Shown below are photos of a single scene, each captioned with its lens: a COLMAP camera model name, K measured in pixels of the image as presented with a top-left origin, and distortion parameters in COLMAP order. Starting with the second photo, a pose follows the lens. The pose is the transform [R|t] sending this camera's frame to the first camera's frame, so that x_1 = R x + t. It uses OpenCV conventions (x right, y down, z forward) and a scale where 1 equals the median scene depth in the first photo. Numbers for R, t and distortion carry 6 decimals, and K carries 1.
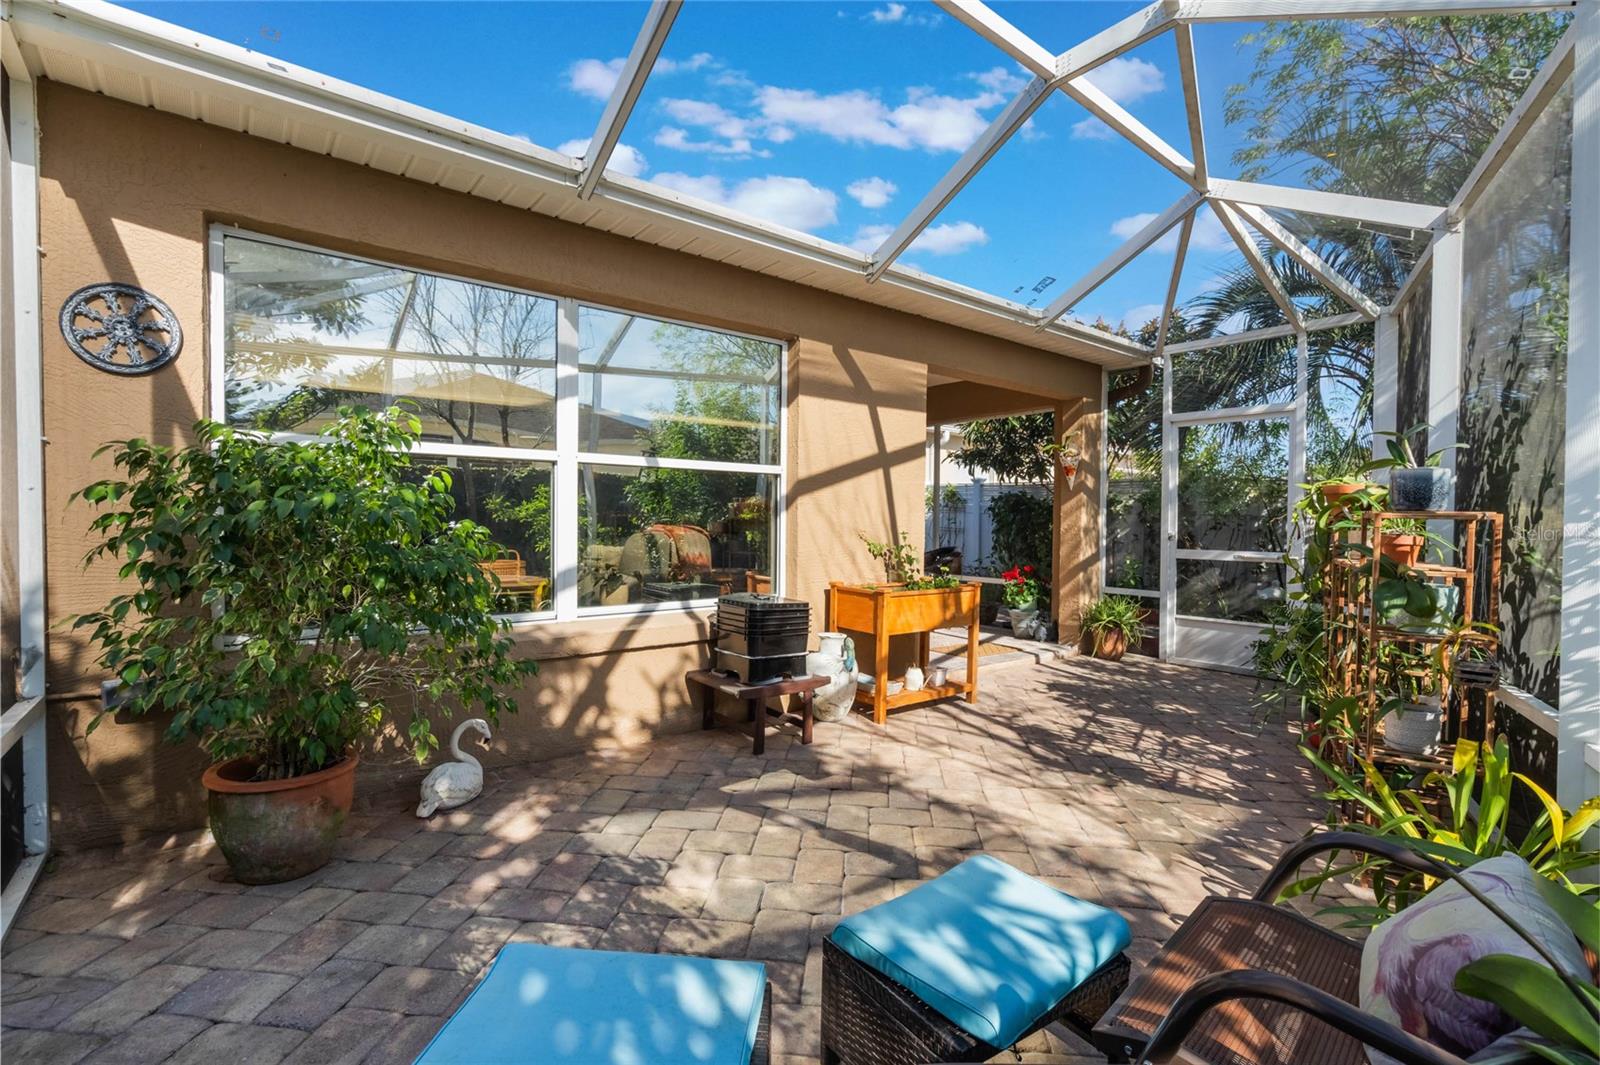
lens RADIAL K [[733.4, 0, 800.0], [0, 733.4, 532.5], [0, 0, 1]] dist [-0.001792, -0.000029]
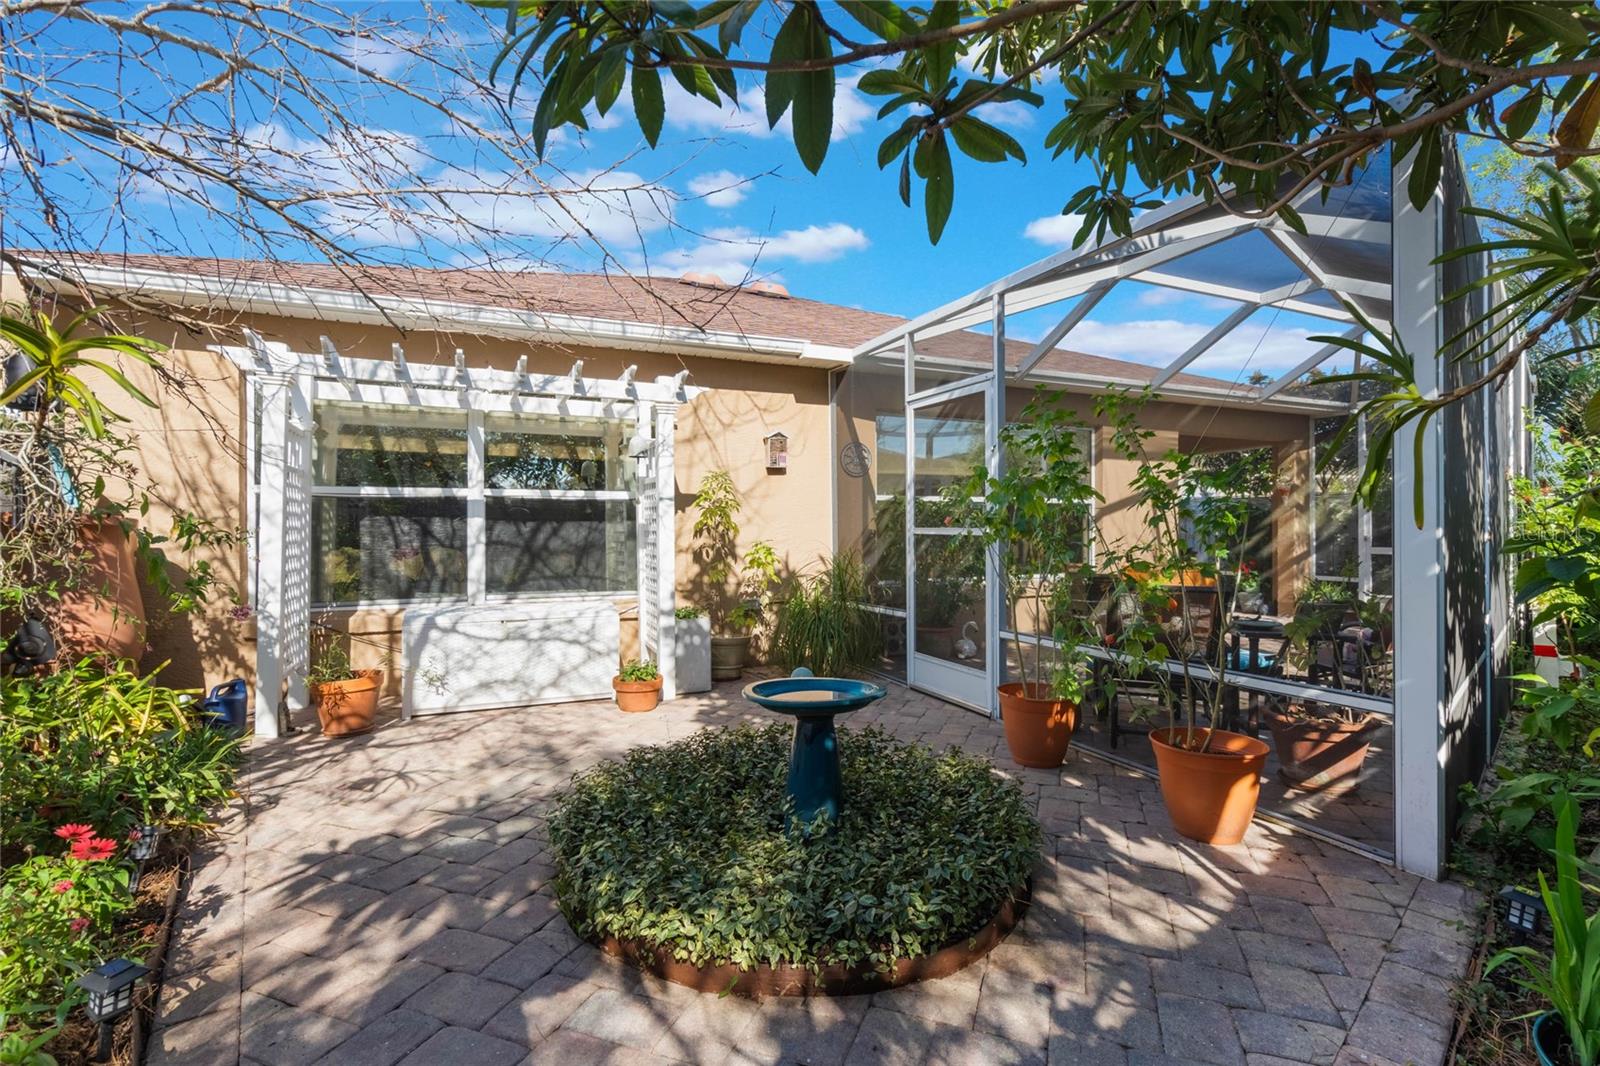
lens RADIAL K [[733.4, 0, 800.0], [0, 733.4, 533.0], [0, 0, 1]] dist [-0.001792, -0.000029]
pose [[0.966429, -0.009483, -0.256760, -0.167555], [0.006671, 0.999908, -0.011820, 0.004974], [0.256849, 0.009711, 0.966403, -0.587621]]
